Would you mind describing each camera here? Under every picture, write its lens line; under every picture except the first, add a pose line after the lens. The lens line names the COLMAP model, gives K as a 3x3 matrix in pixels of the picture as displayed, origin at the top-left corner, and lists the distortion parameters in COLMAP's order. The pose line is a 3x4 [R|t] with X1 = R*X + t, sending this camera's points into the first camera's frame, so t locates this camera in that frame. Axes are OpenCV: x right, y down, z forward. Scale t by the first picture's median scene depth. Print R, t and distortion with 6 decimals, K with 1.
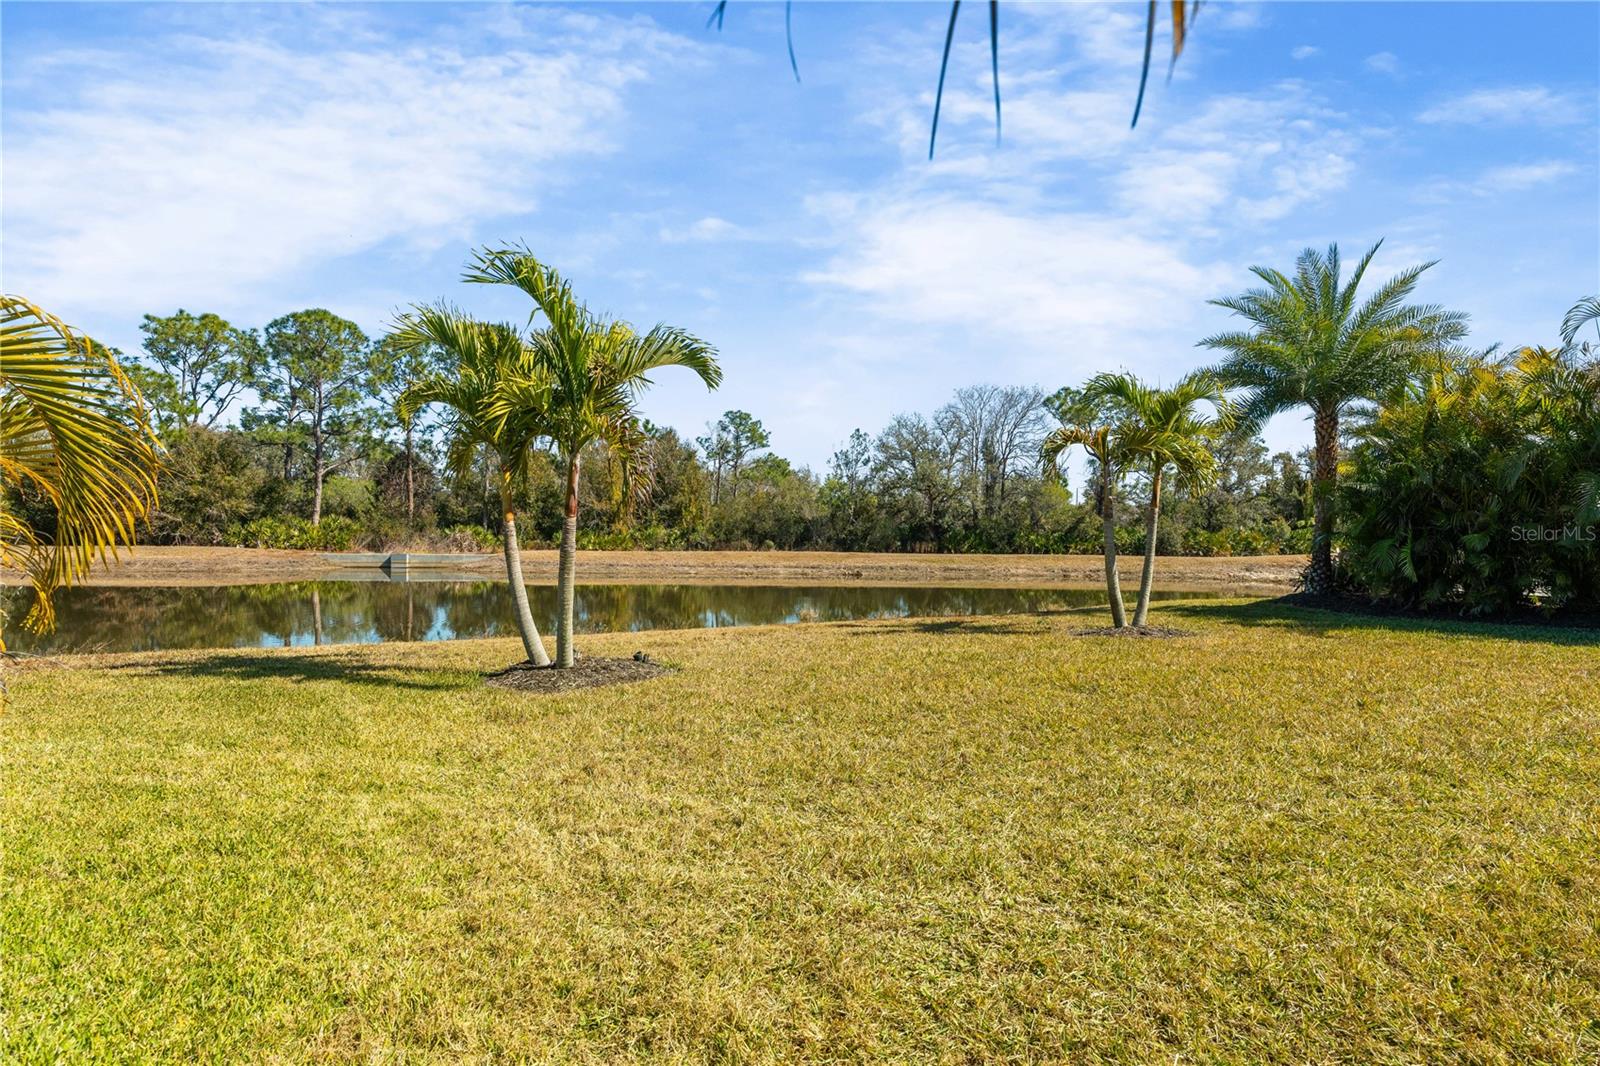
lens RADIAL K [[886.7, 0, 800.7], [0, 886.7, 529.6], [0, 0, 1]] dist [-0.005438, -0.001111]
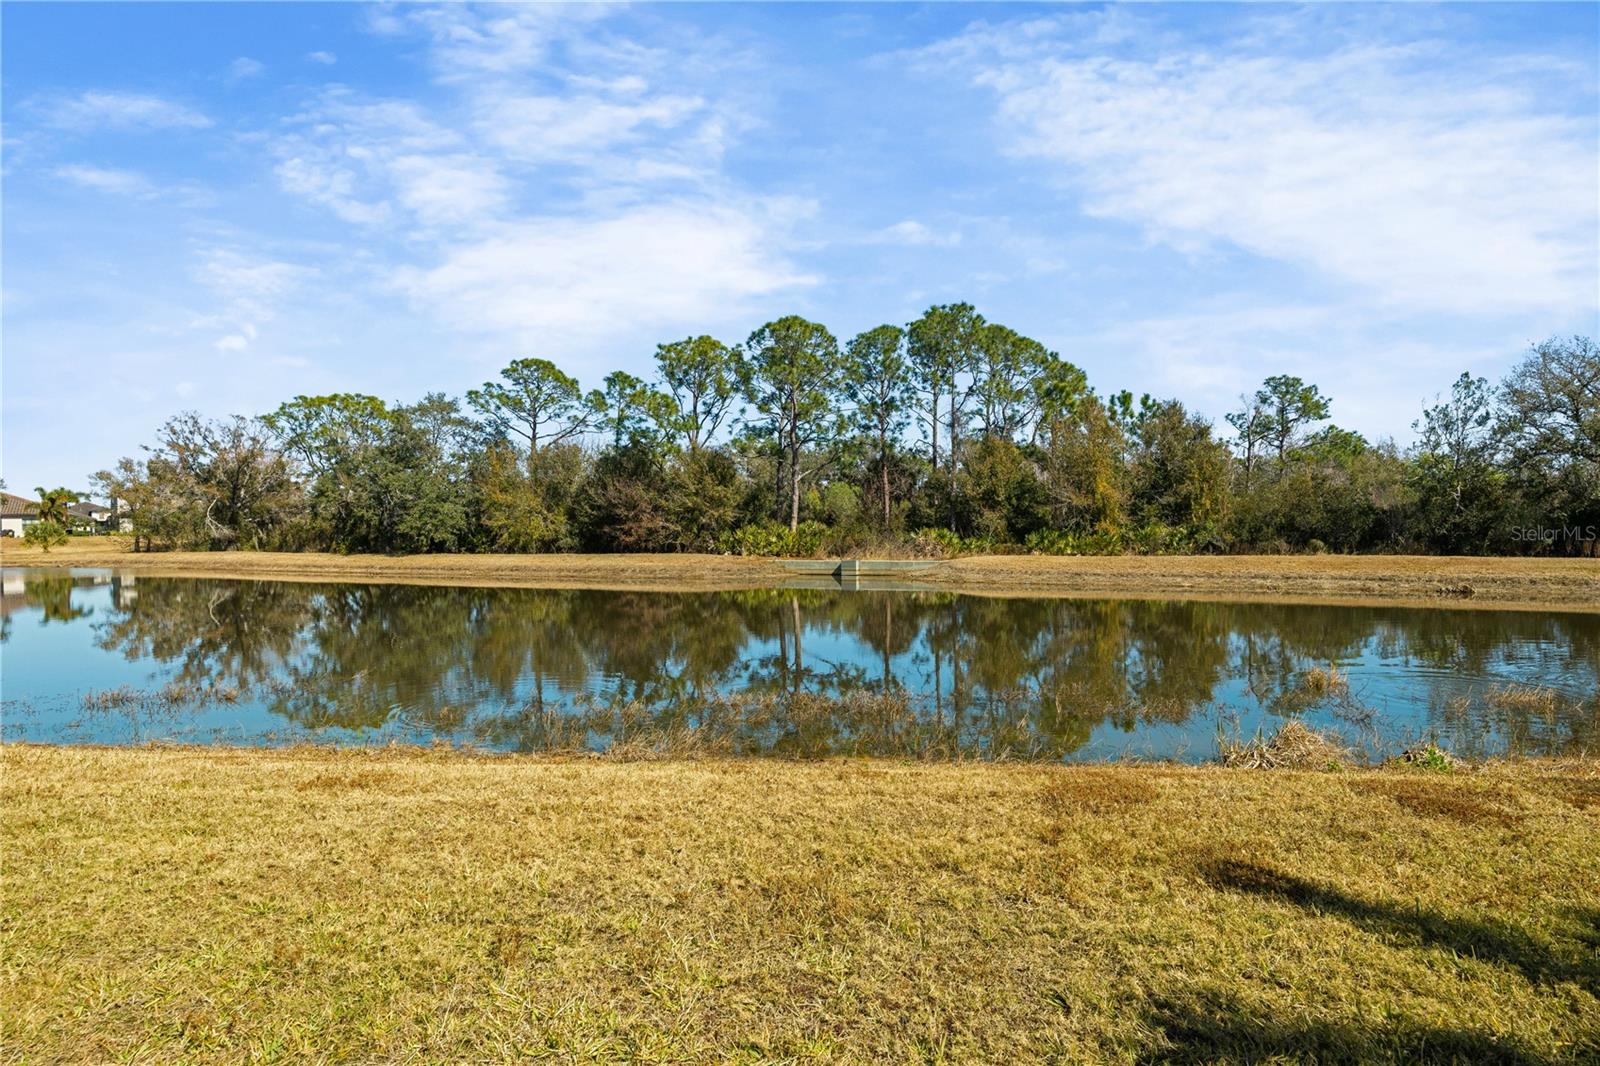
lens RADIAL K [[886.7, 0, 797.1], [0, 886.7, 532.3], [0, 0, 1]] dist [-0.005438, -0.001111]
pose [[0.825834, -0.019754, -0.563567, 0.021822], [0.020104, 0.999782, -0.005584, 0.001569], [0.563555, -0.006719, 0.826051, 0.166893]]
